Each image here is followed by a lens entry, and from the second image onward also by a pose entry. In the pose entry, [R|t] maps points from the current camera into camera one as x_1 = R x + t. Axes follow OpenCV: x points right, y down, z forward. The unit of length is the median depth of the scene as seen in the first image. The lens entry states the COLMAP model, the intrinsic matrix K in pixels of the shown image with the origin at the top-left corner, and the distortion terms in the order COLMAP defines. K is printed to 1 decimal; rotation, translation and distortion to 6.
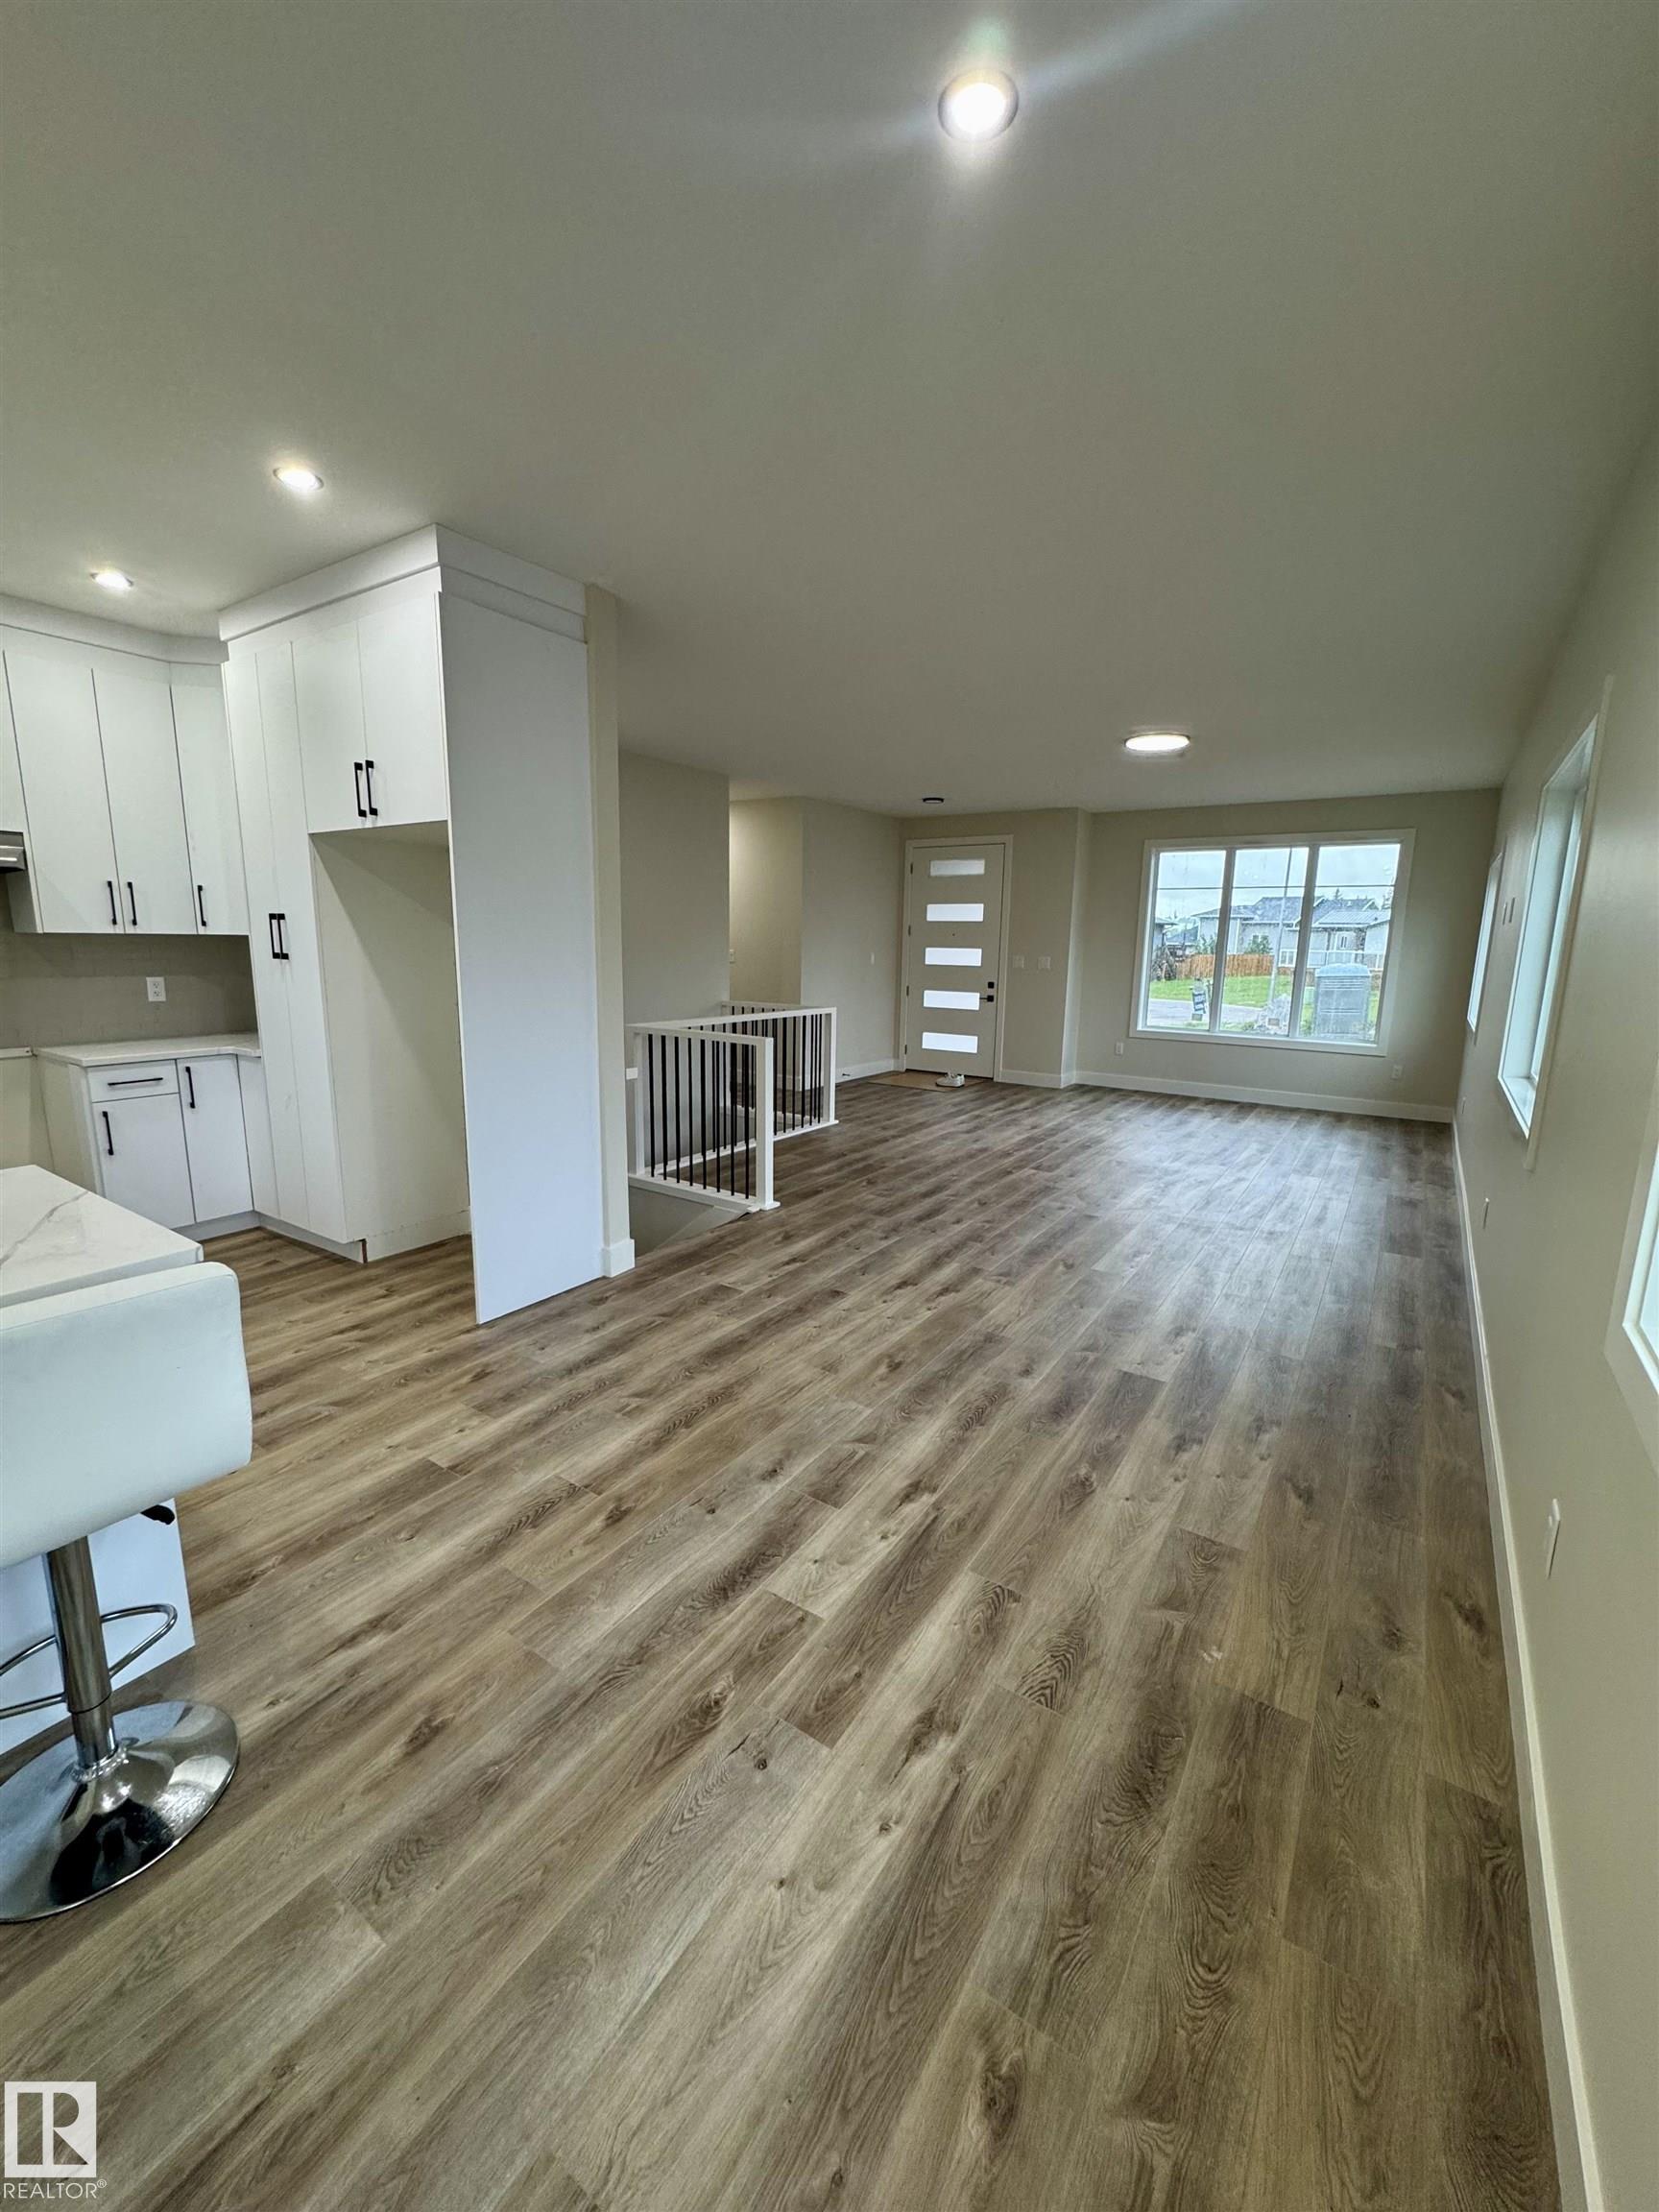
lens RADIAL K [[881.5, 0, 829.5], [0, 881.5, 1106.0], [0, 0, 1]] dist [-0.003186, -0.000061]
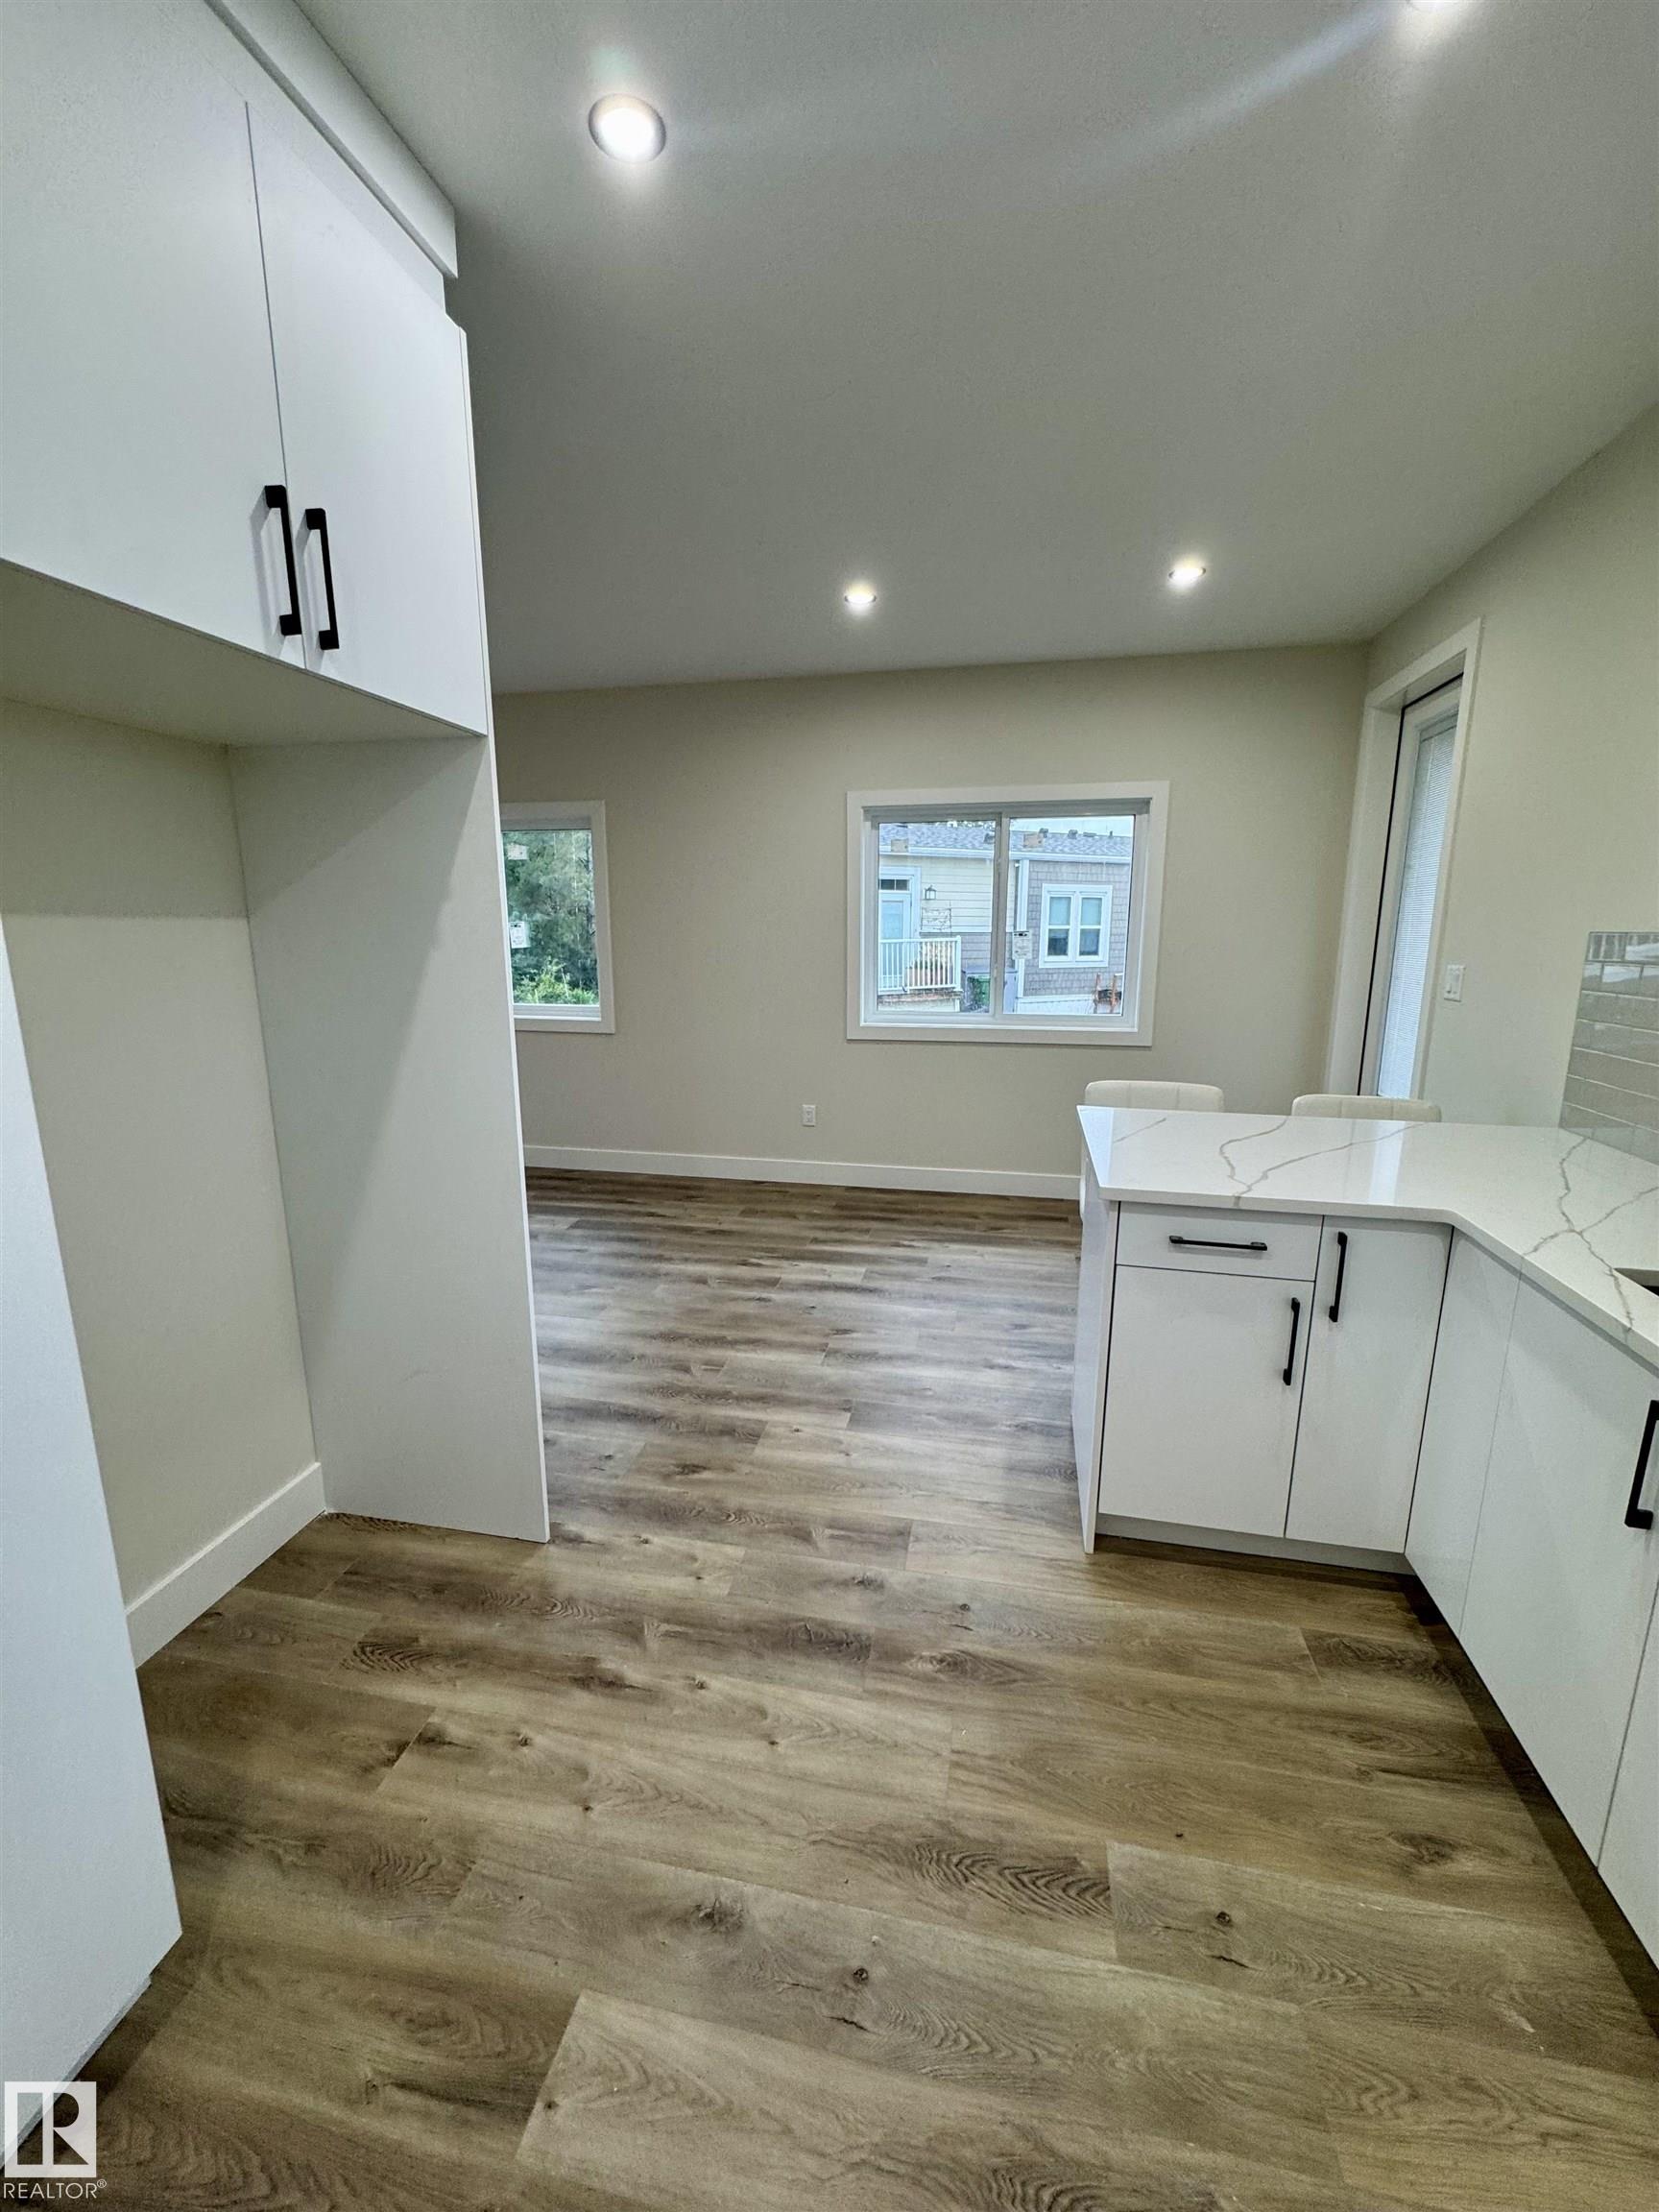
lens RADIAL K [[881.5, 0, 829.5], [0, 881.5, 1106.0], [0, 0, 1]] dist [-0.003186, -0.000061]
pose [[-0.376228, -0.199885, 0.904709, -1.022980], [0.164888, 0.946420, 0.277670, -0.201499], [-0.911737, 0.253643, -0.323111, 0.971355]]
